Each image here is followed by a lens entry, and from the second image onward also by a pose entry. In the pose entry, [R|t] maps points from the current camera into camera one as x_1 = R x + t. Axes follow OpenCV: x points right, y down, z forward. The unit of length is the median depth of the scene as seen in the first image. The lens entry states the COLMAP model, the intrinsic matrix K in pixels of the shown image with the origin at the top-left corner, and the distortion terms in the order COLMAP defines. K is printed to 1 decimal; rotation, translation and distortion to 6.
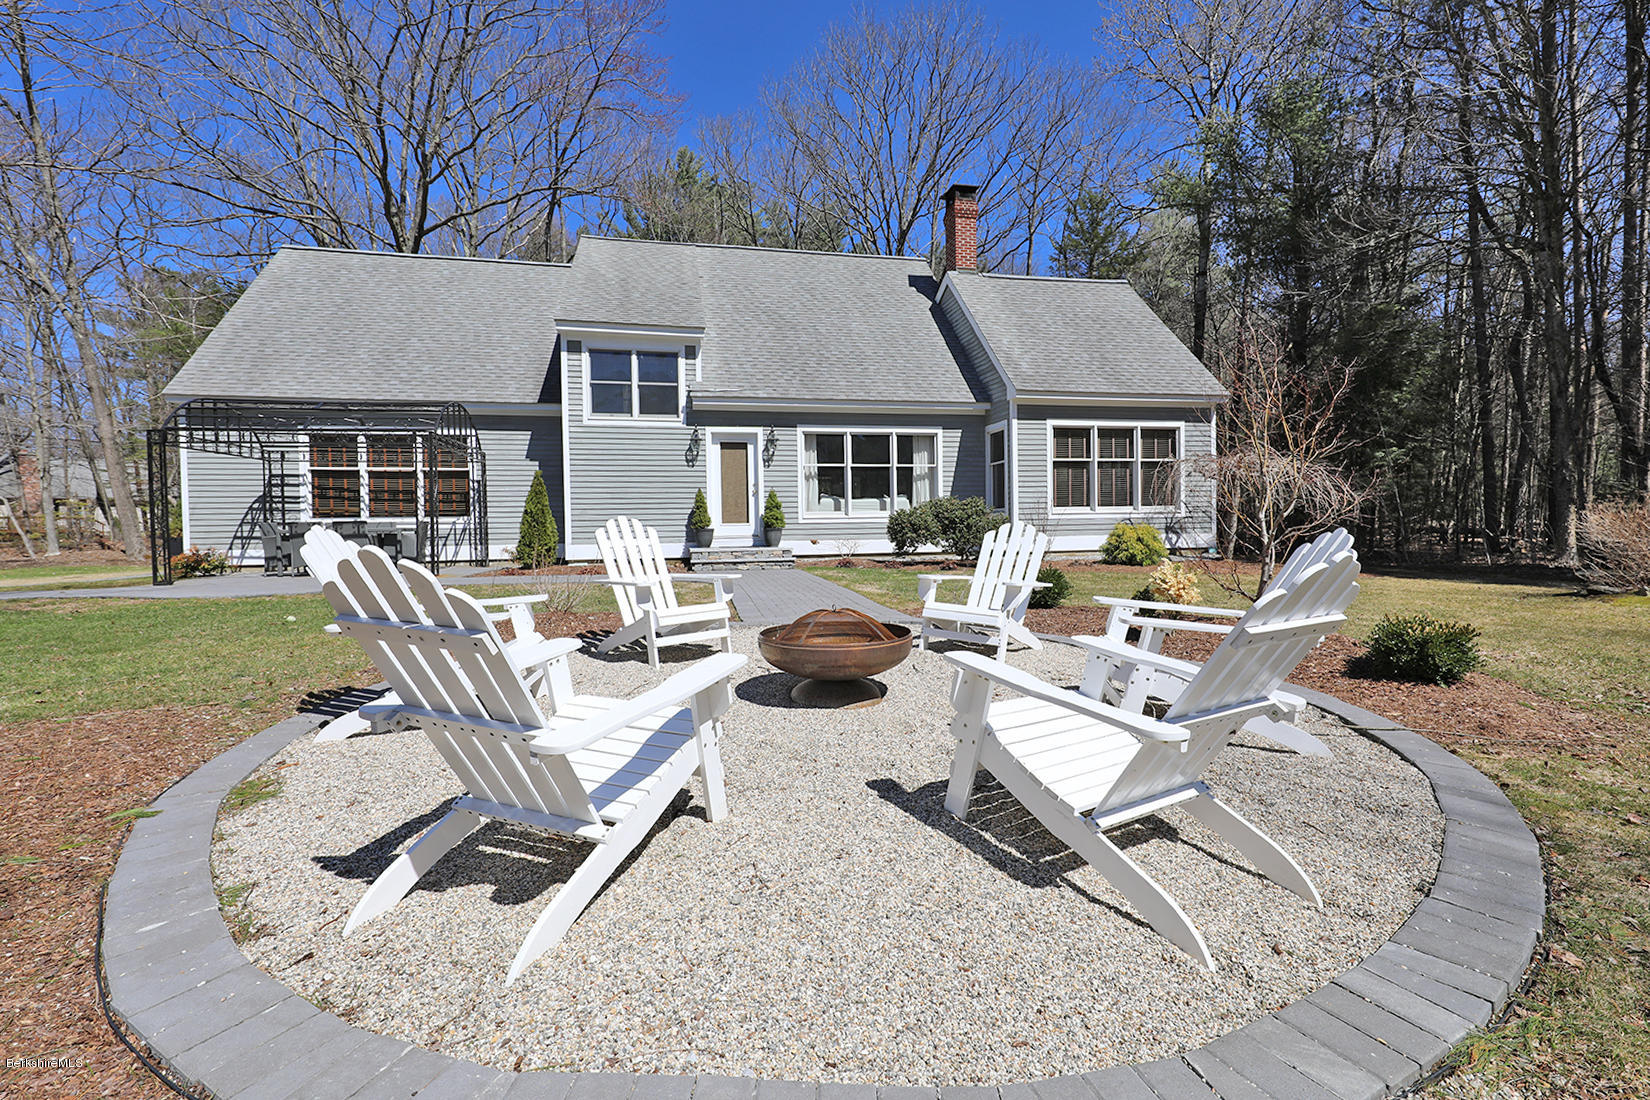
lens RADIAL K [[732.1, 0, 864.1], [0, 732.1, 558.4], [0, 0, 1]] dist [0.003338, -0.002272]
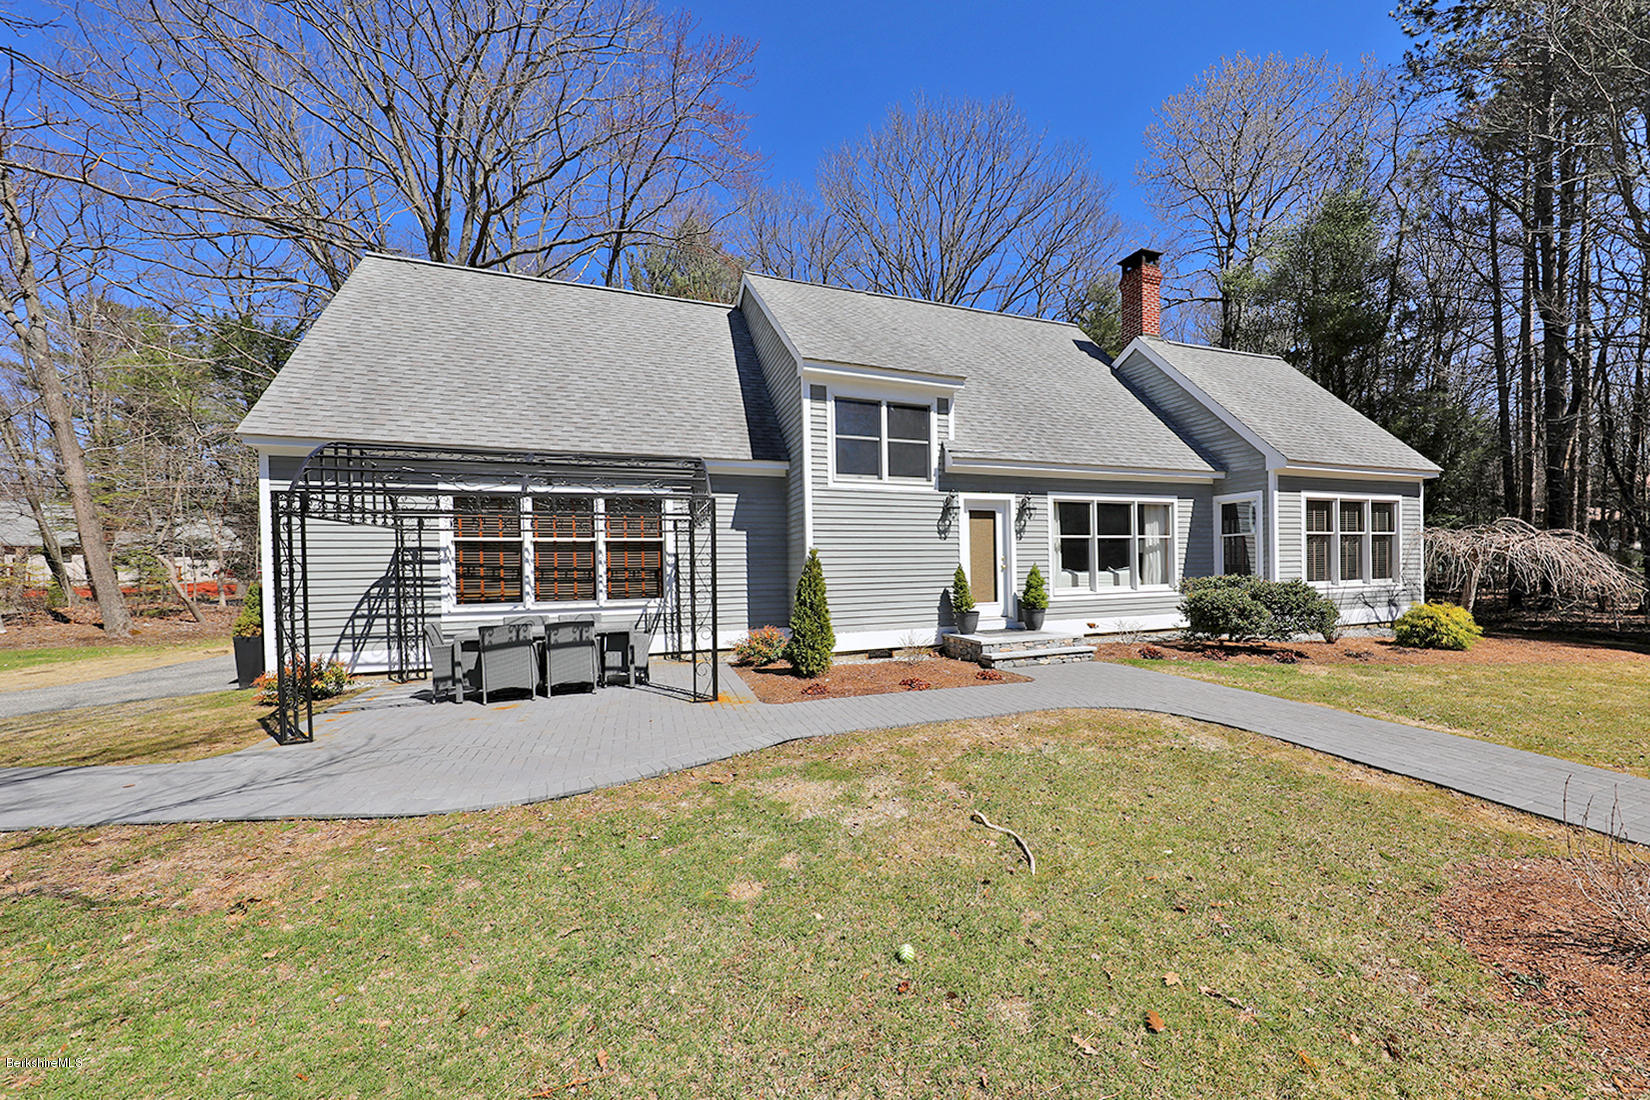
lens RADIAL K [[636.5, 0, 960.5], [0, 636.5, 591.4], [0, 0, 1]] dist [0.003432, -0.001112]
pose [[0.985099, -0.008027, 0.171800, -0.337208], [0.010128, 0.999884, -0.011361, -0.053590], [-0.171689, 0.012931, 0.985066, 0.255508]]
